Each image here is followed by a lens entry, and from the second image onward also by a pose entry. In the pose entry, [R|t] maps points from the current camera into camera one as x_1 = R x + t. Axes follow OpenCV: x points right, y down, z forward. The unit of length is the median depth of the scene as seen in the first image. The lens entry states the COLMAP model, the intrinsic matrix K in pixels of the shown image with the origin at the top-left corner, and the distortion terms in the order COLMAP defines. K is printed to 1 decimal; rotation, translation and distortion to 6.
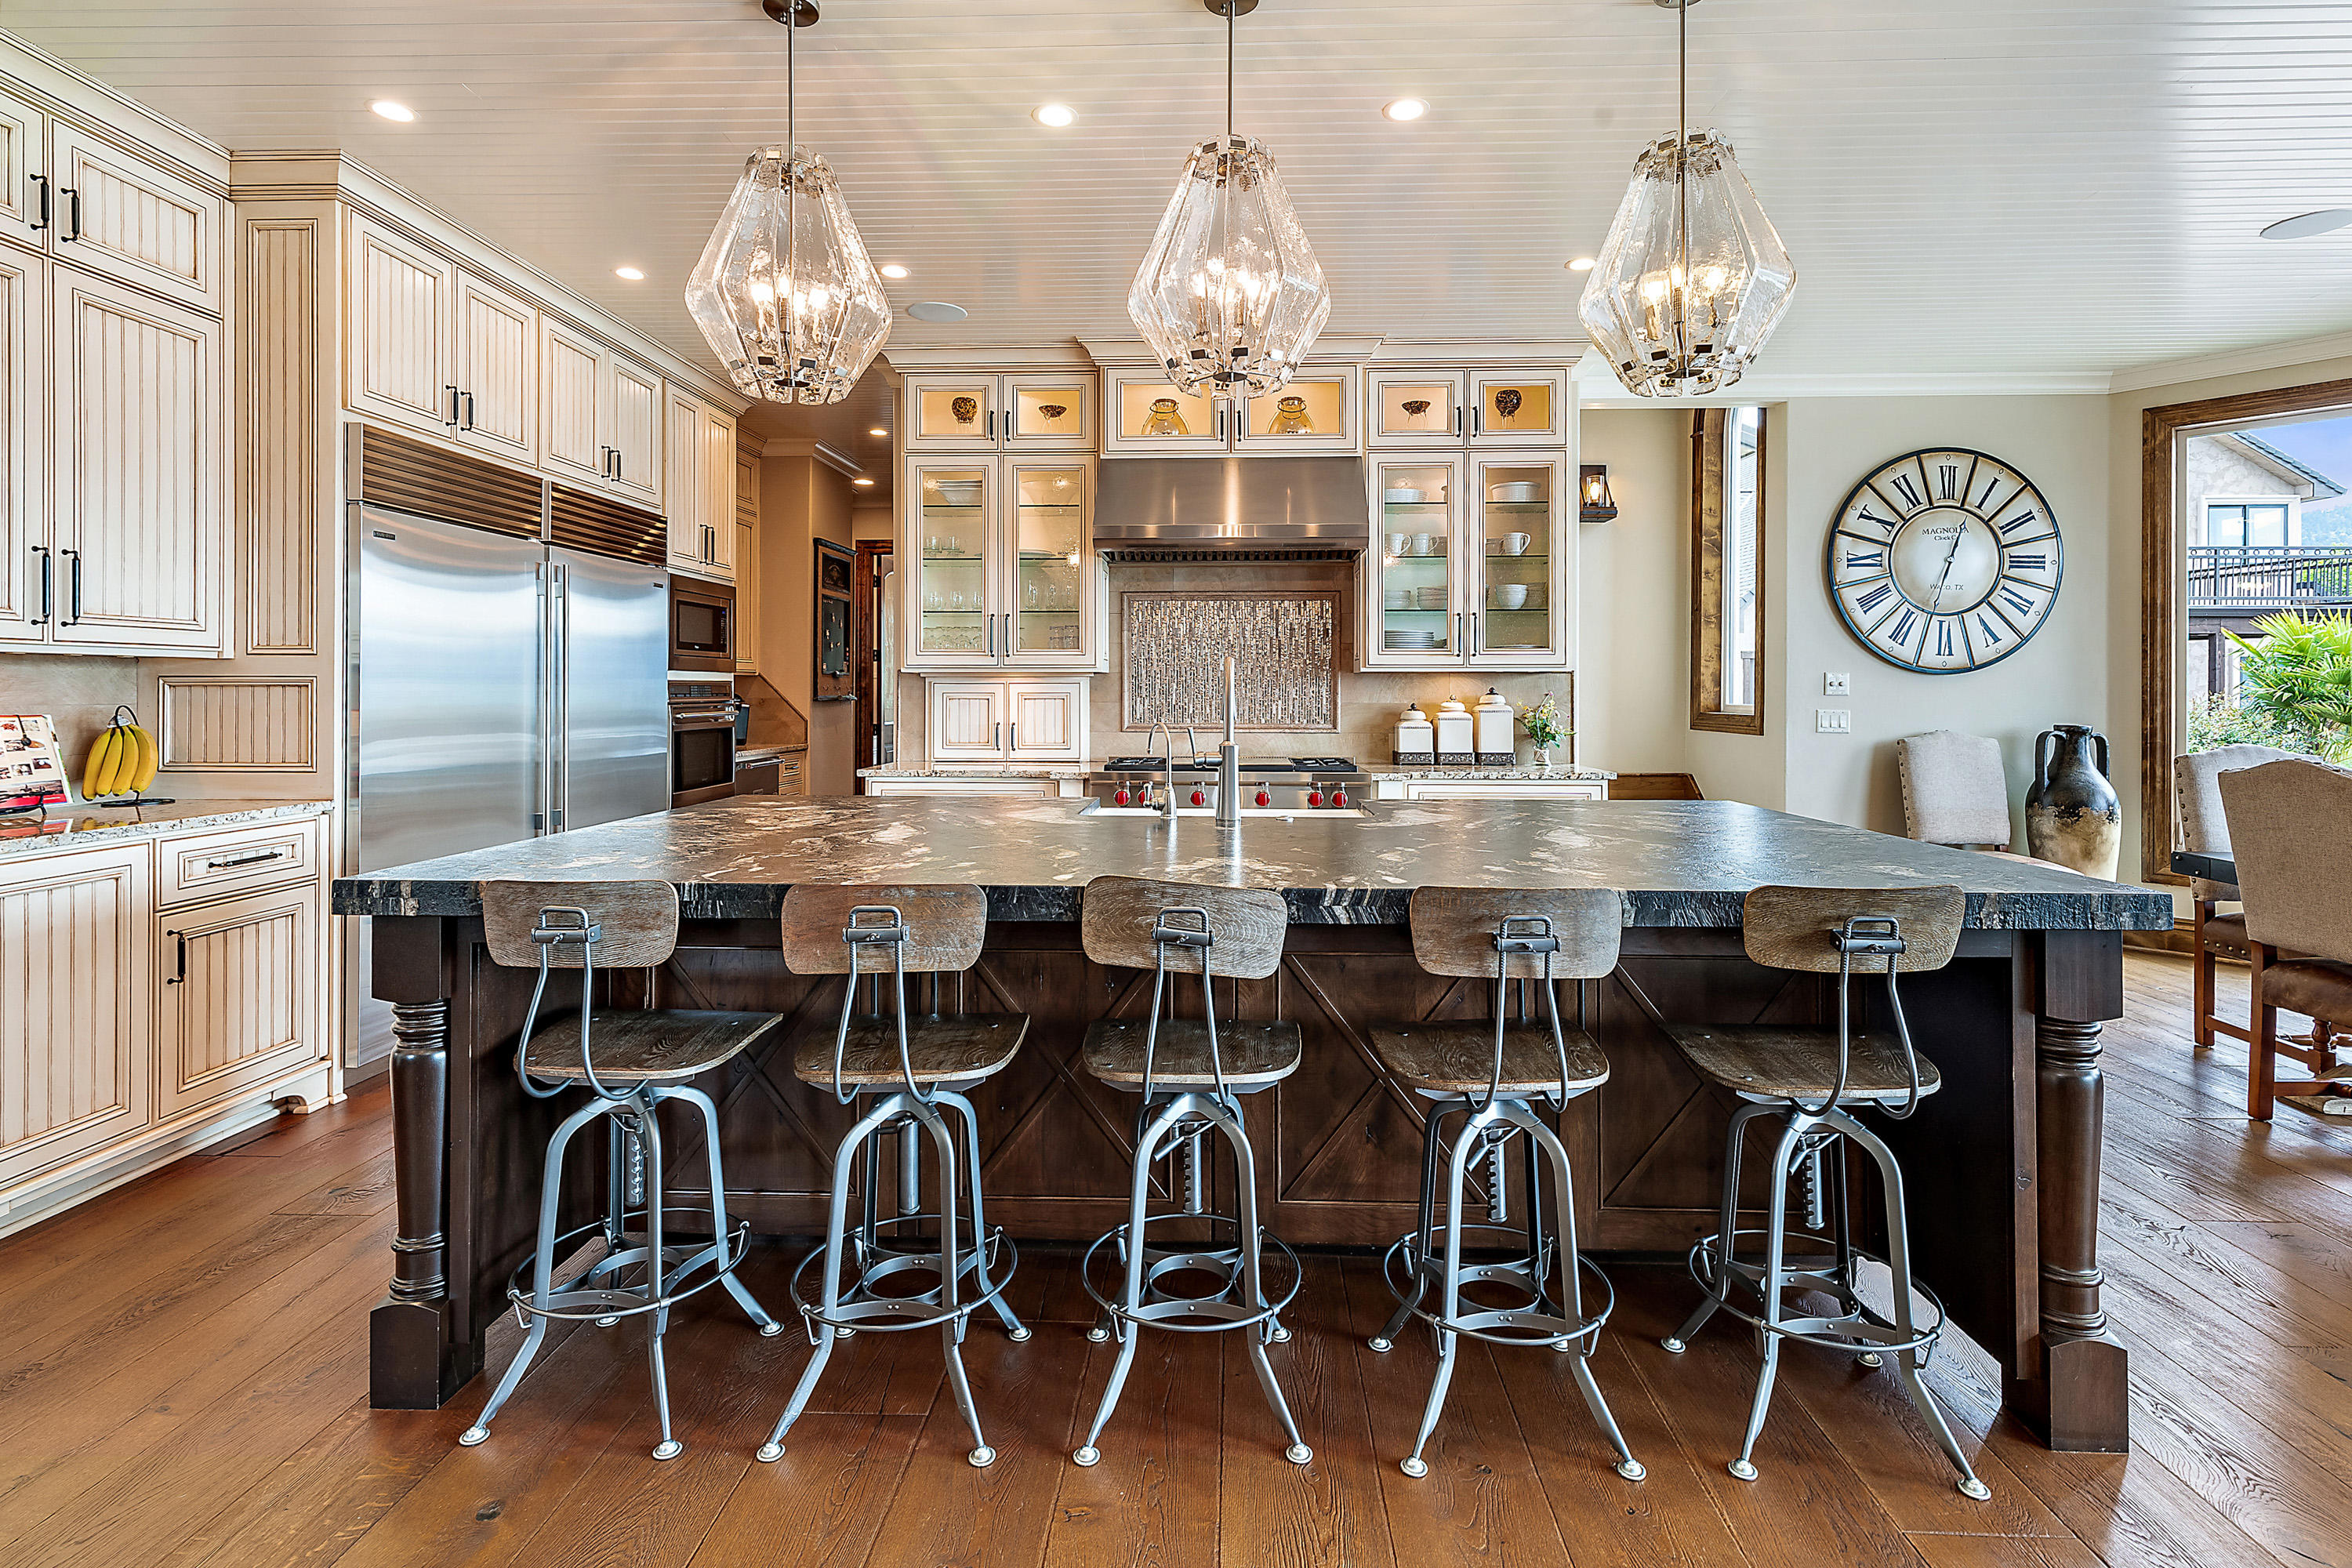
lens RADIAL K [[1092.1, 0, 1185.4], [0, 1092.1, 701.4], [0, 0, 1]] dist [0.001005, -0.000865]
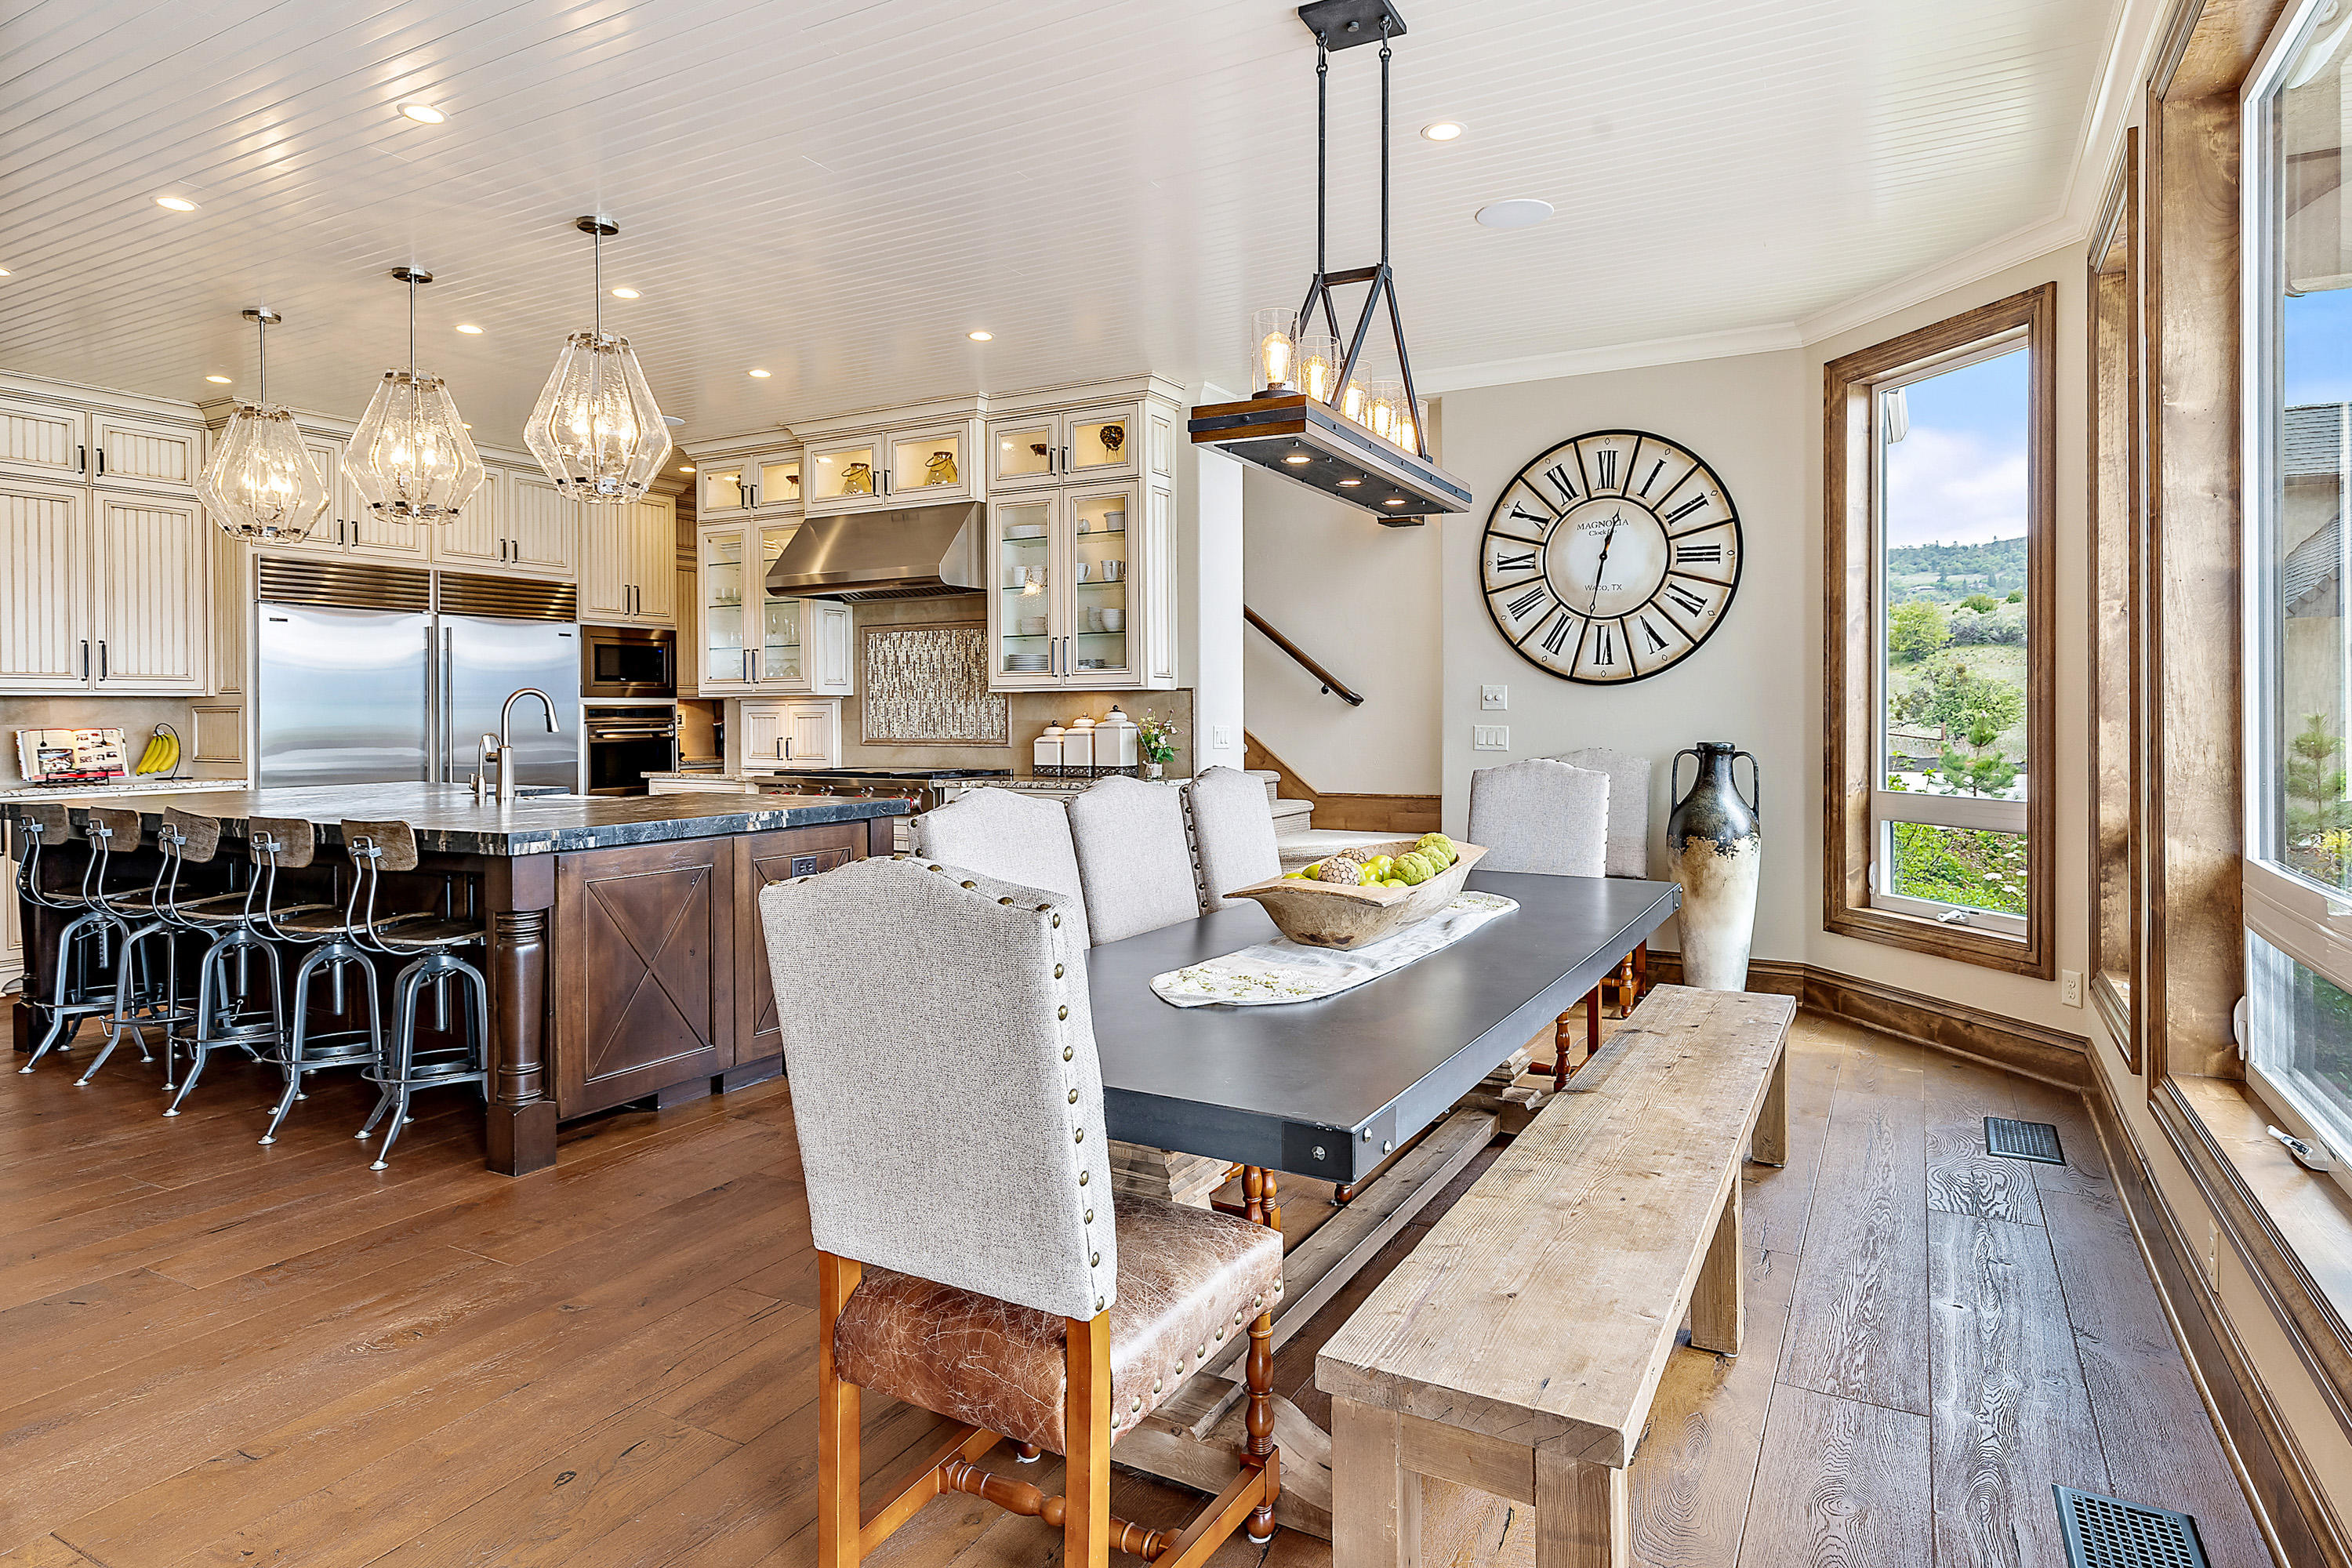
lens RADIAL K [[1320.5, 0, 1200.2], [0, 1320.5, 718.7], [0, 0, 1]] dist [0.002486, 0.000889]
pose [[0.896515, -0.003203, -0.443001, 0.895476], [0.002818, 0.999995, -0.001529, 0.002398], [0.443004, 0.000122, 0.896520, -0.107734]]
